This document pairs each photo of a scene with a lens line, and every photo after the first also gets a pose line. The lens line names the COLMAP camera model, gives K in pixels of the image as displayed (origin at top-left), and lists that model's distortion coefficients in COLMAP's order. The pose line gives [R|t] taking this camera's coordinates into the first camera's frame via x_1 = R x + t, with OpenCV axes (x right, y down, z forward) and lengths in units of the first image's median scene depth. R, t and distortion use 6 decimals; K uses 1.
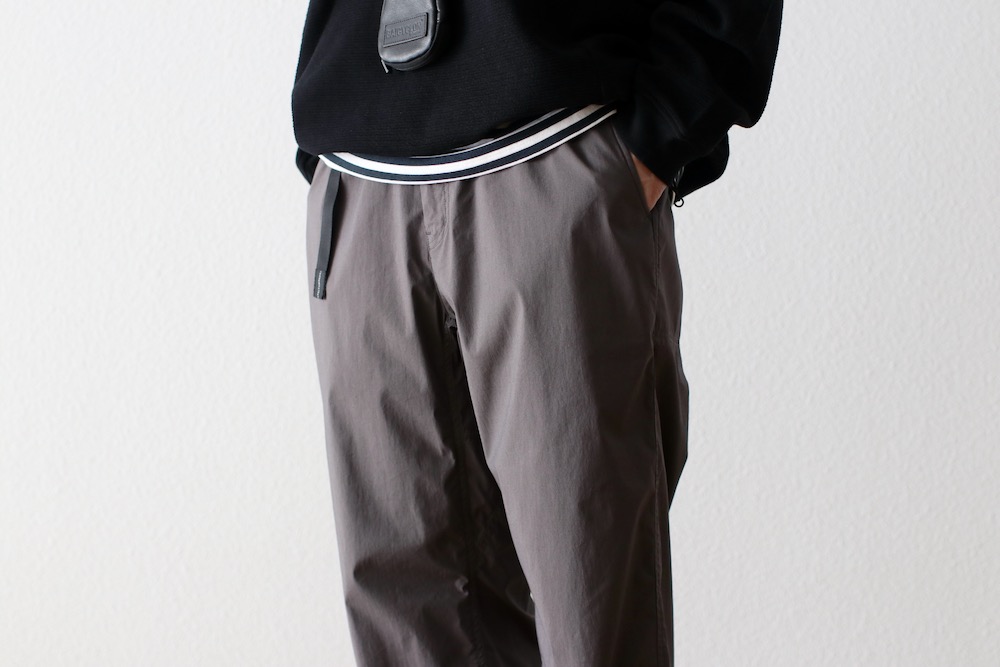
lens RADIAL K [[2290.6, 0, 573.3], [0, 2290.6, 362.0], [0, 0, 1]] dist [-0.139564, 0.000000]
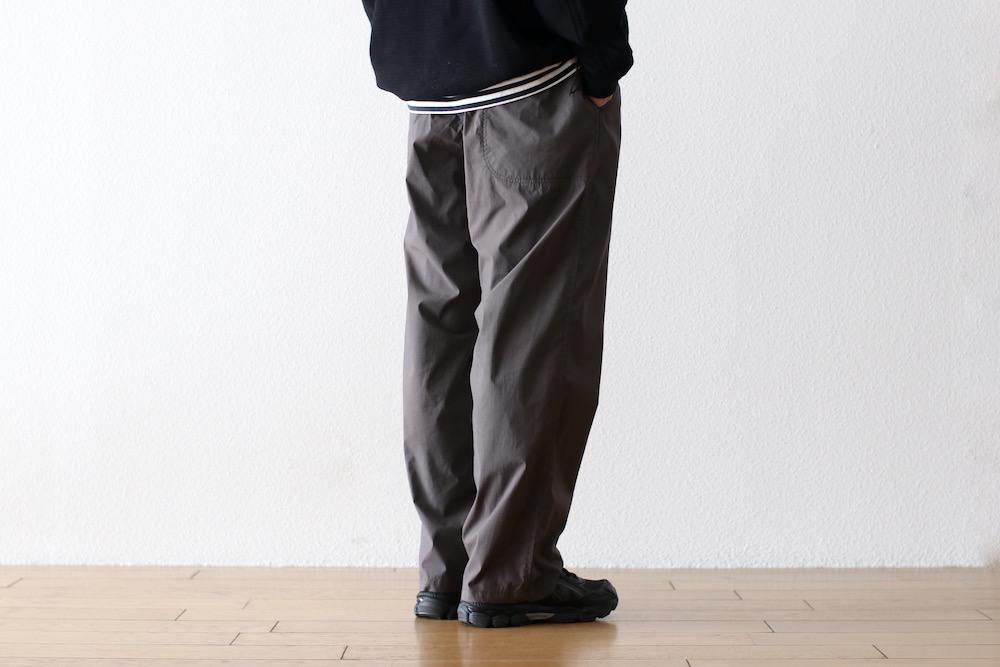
lens RADIAL K [[2290.6, 0, 497.7], [0, 2290.6, 329.7], [0, 0, 1]] dist [-0.139564, 0.000000]
pose [[0.999991, 0.003735, -0.001998, -0.026955], [-0.003697, 0.999826, 0.018298, 0.051970], [0.002066, -0.018290, 0.999831, -0.527005]]
